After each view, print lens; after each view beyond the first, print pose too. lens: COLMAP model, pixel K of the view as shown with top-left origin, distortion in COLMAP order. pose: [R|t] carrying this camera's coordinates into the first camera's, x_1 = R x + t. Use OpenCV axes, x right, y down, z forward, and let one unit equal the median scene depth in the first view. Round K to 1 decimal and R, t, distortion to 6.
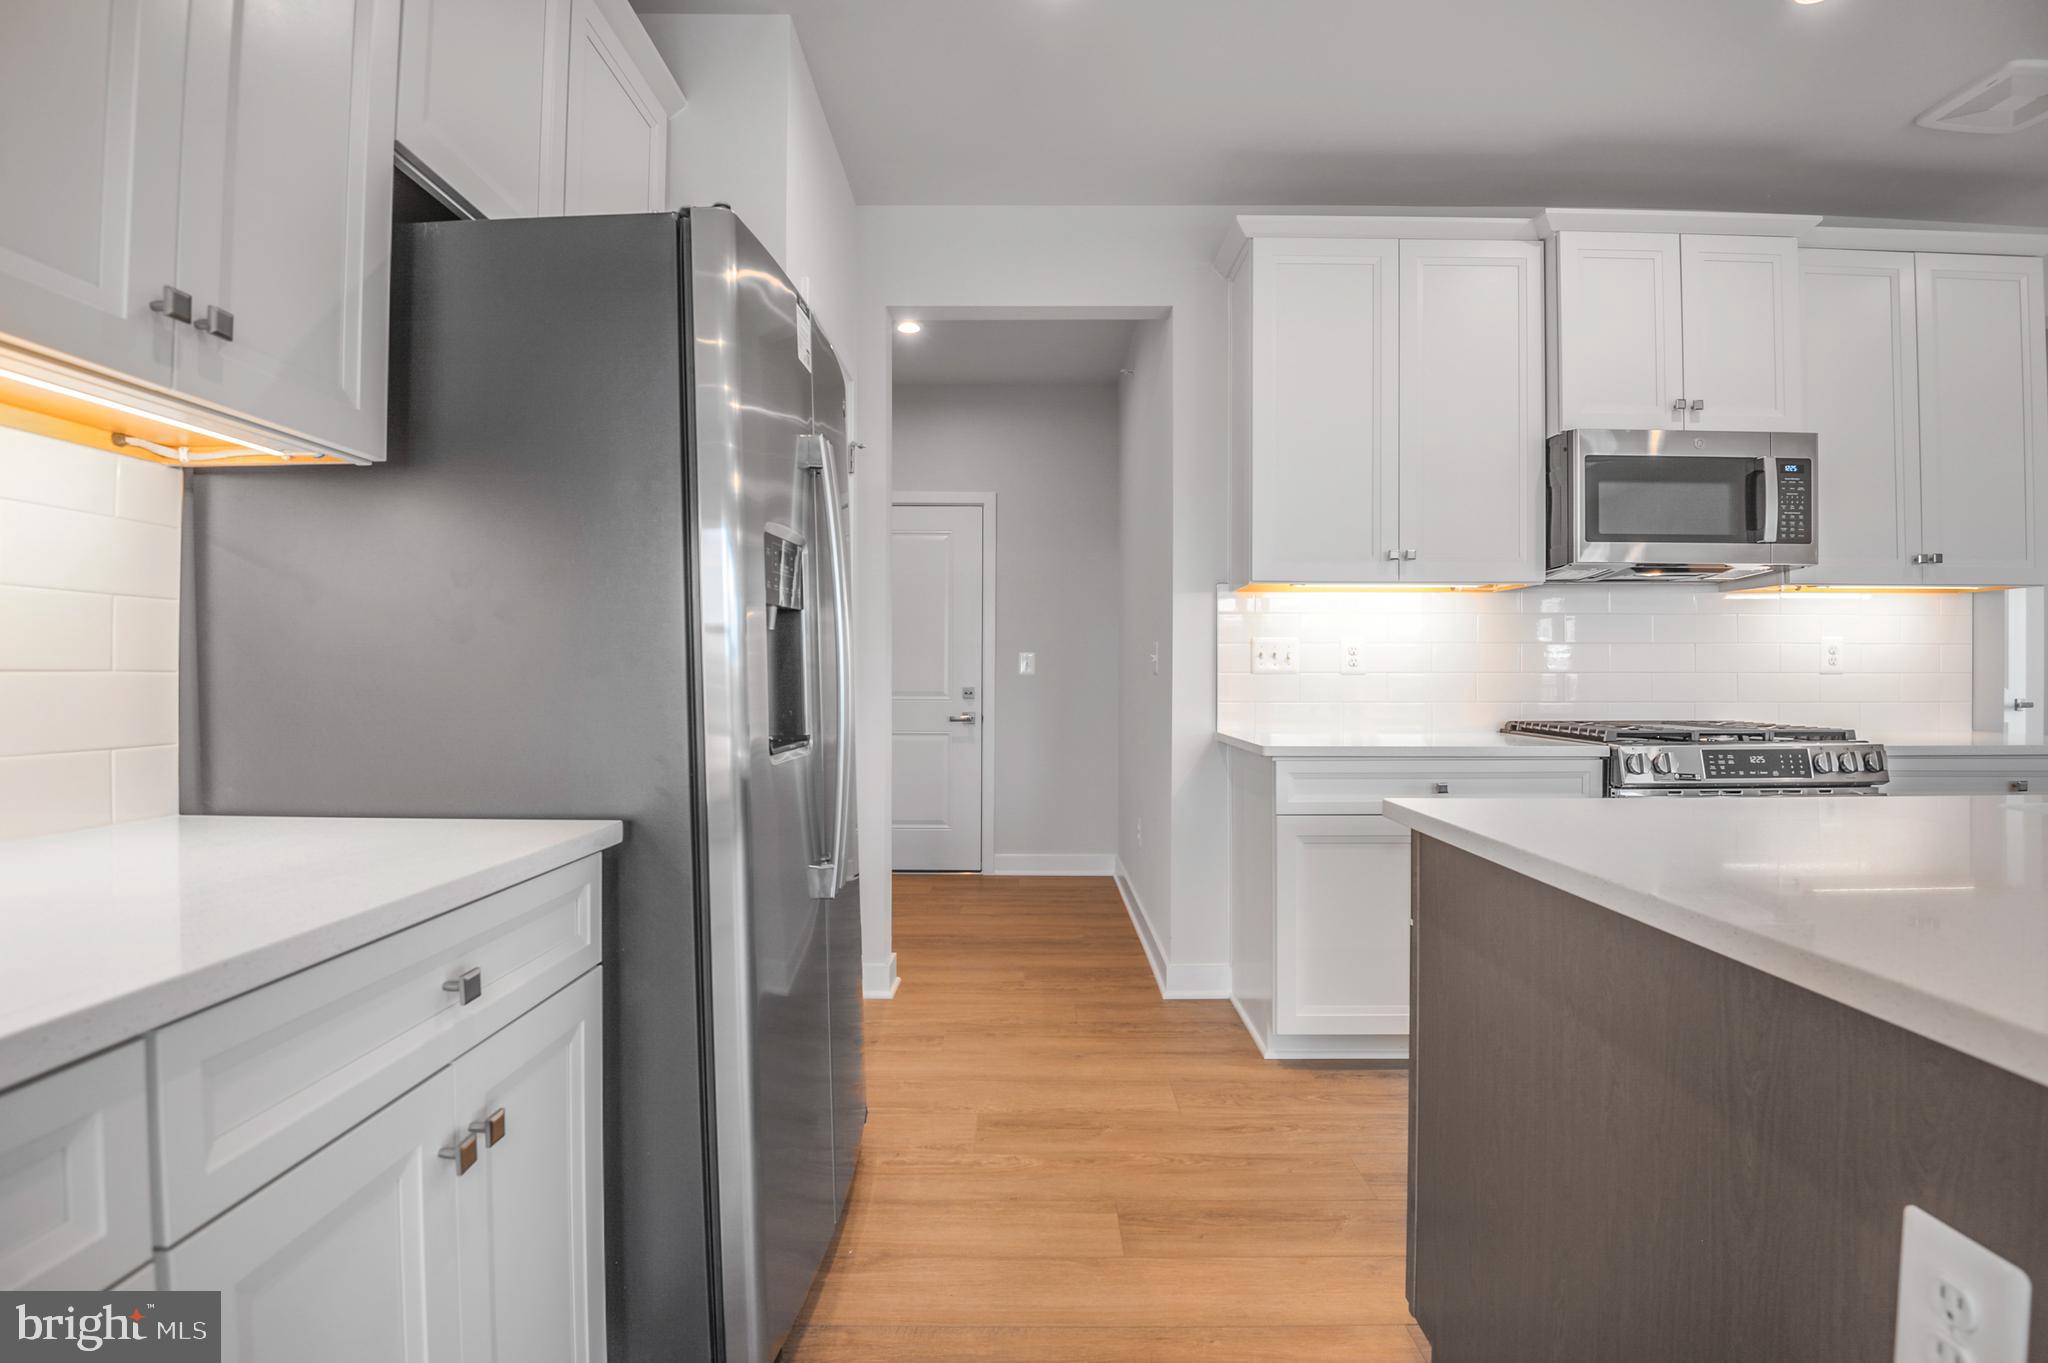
lens RADIAL K [[968.8, 0, 1028.2], [0, 968.8, 677.0], [0, 0, 1]] dist [-0.027334, -0.010498]
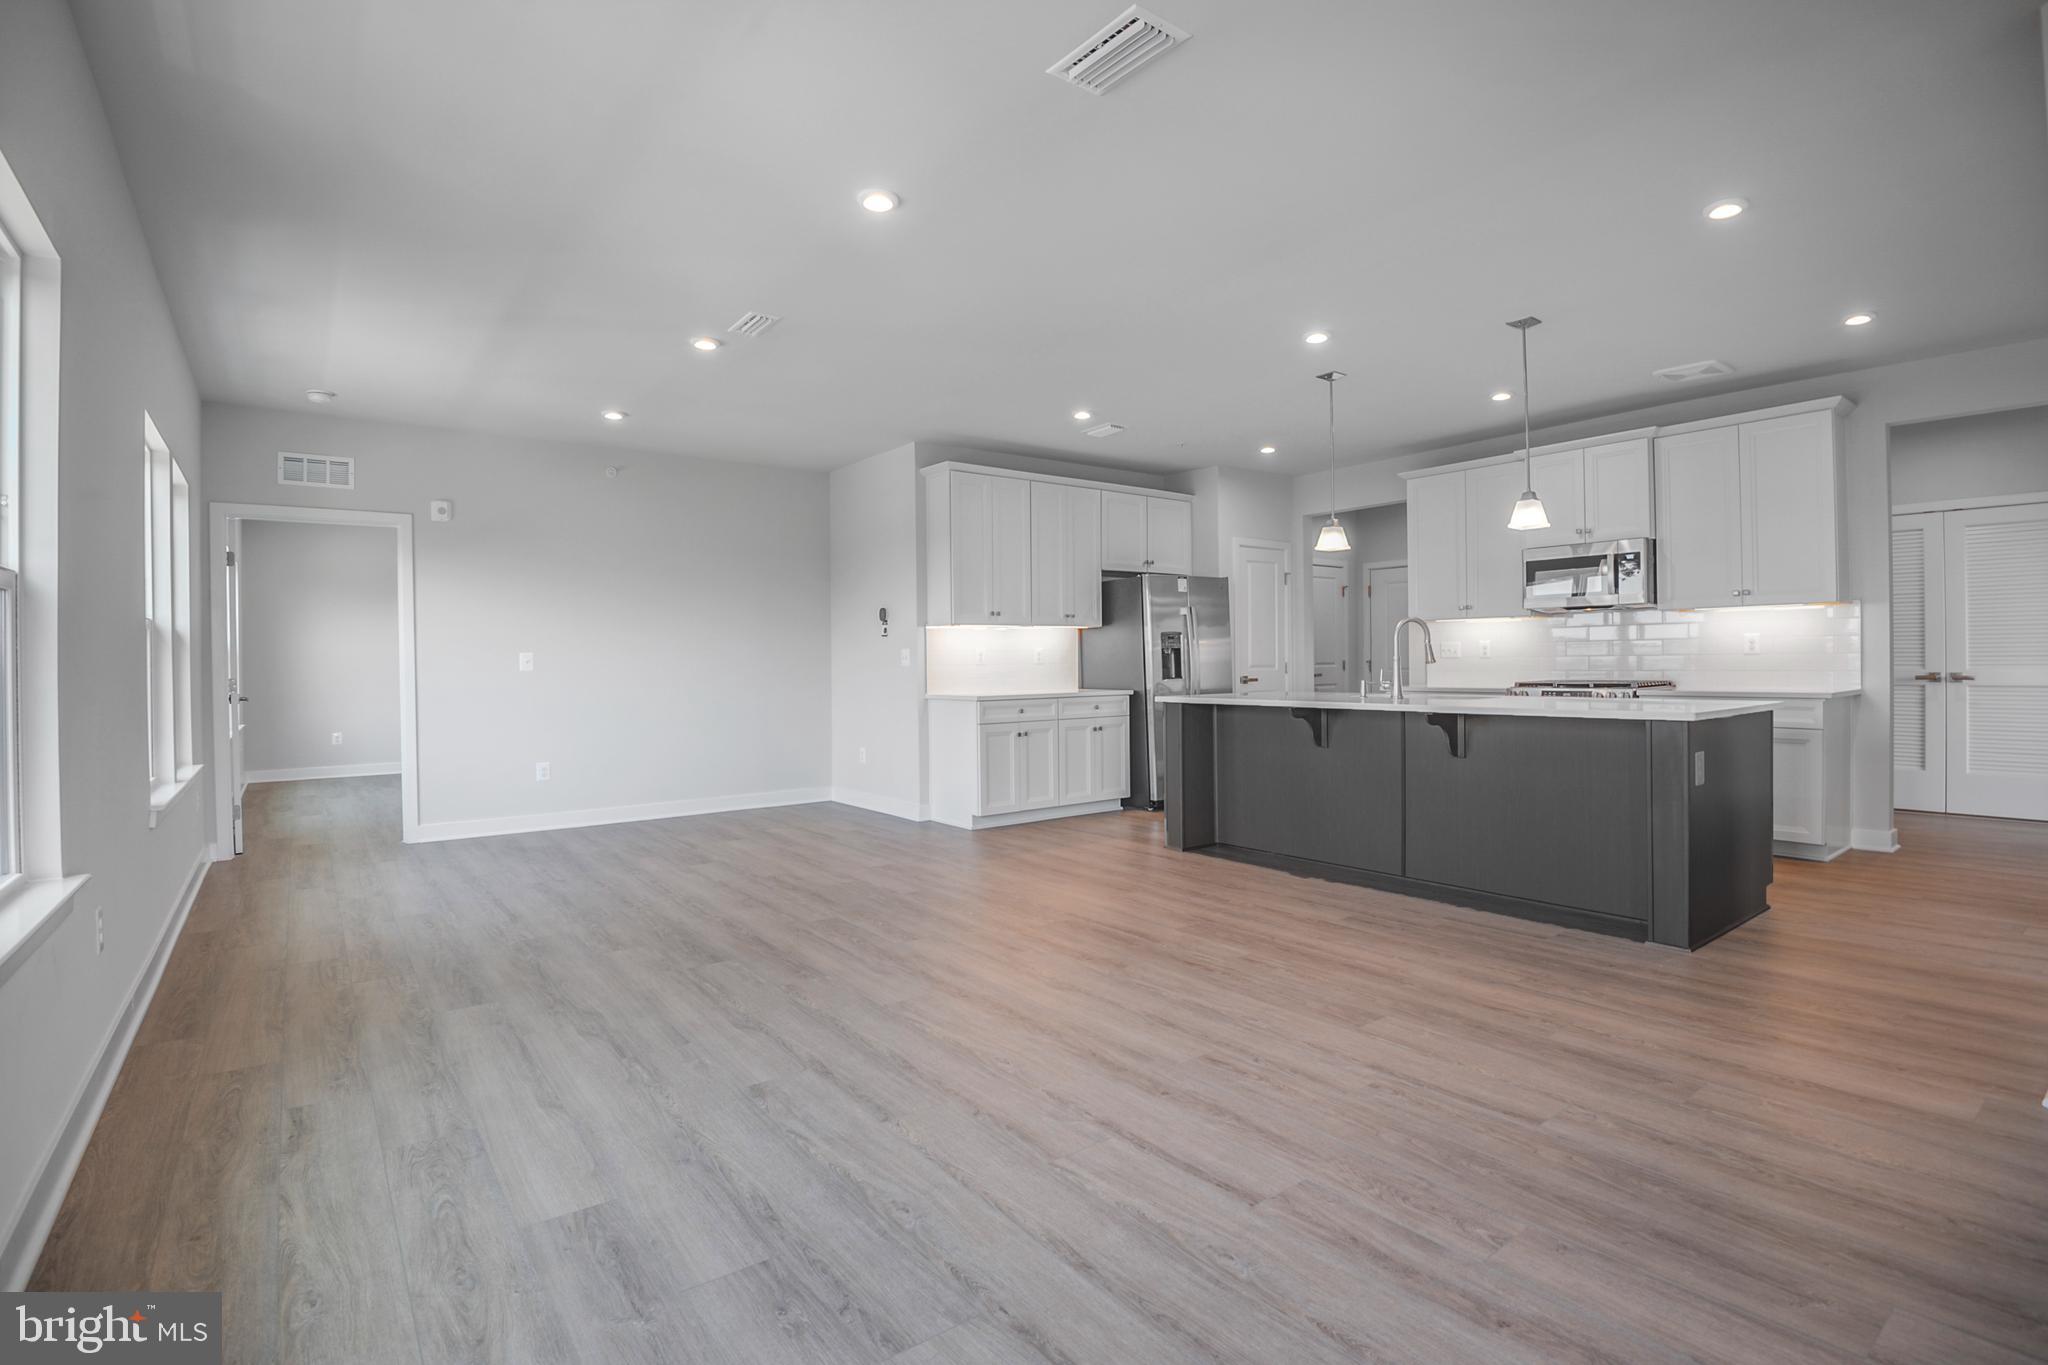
lens RADIAL K [[968.8, 0, 1028.2], [0, 968.8, 678.0], [0, 0, 1]] dist [-0.027334, -0.010498]
pose [[0.609496, 0.003201, -0.792782, 1.673486], [0.013202, 0.999812, 0.014186, -0.002524], [0.792679, -0.019113, 0.609340, -1.322636]]
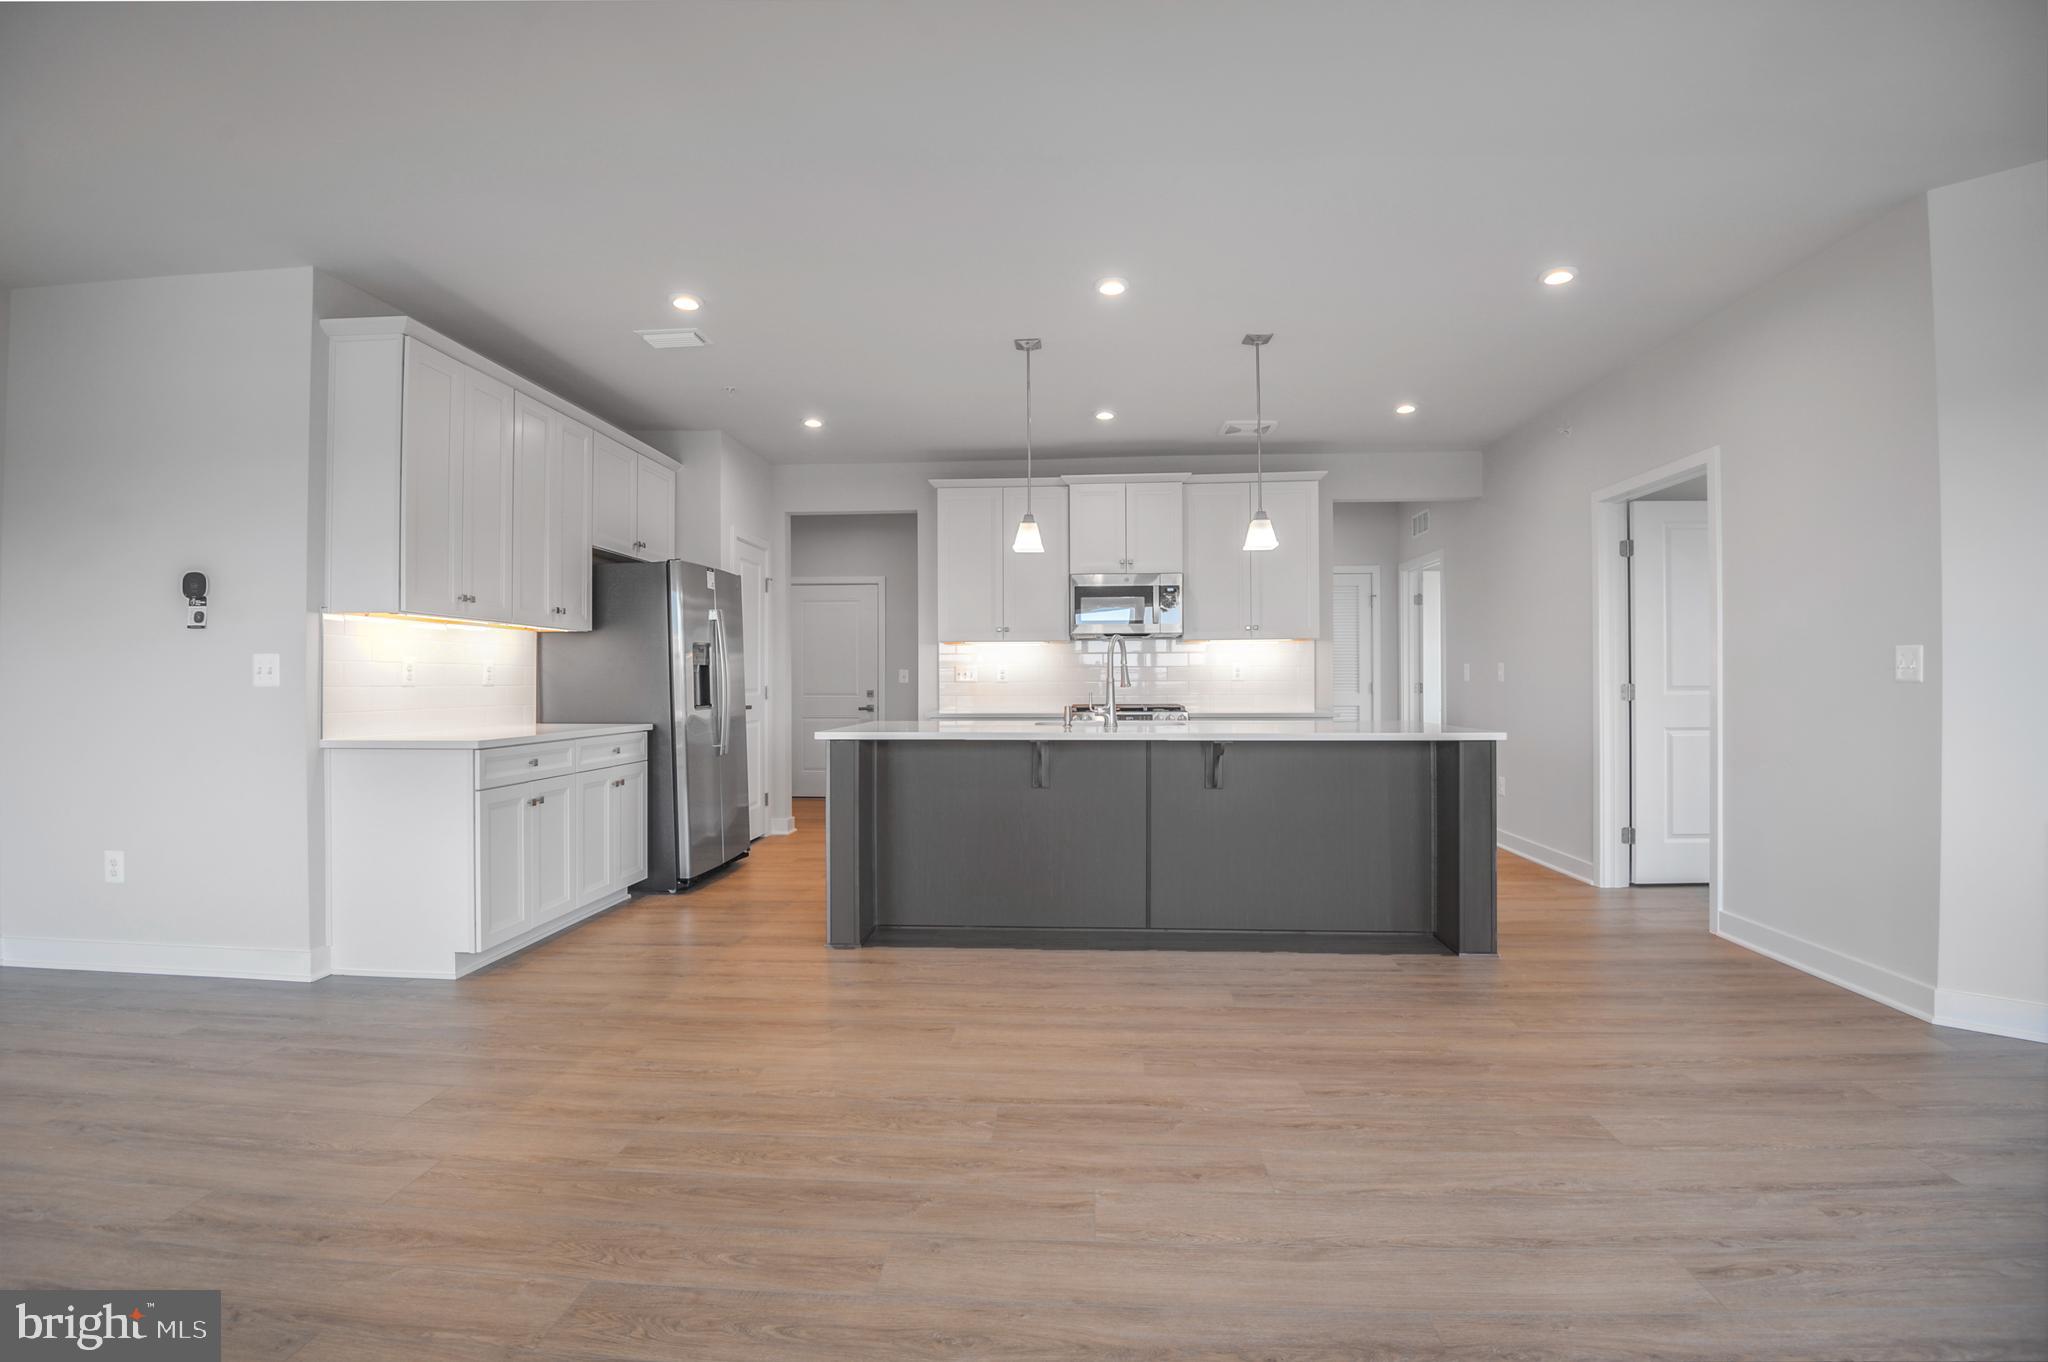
lens RADIAL K [[940.7, 0, 1024.0], [0, 940.7, 681.0], [0, 0, 1]] dist [-0.003923, -0.028001]
pose [[0.998210, -0.005852, -0.059516, 0.594980], [0.005684, 0.999979, -0.002992, -0.000382], [0.059532, 0.002648, 0.998223, -1.232393]]
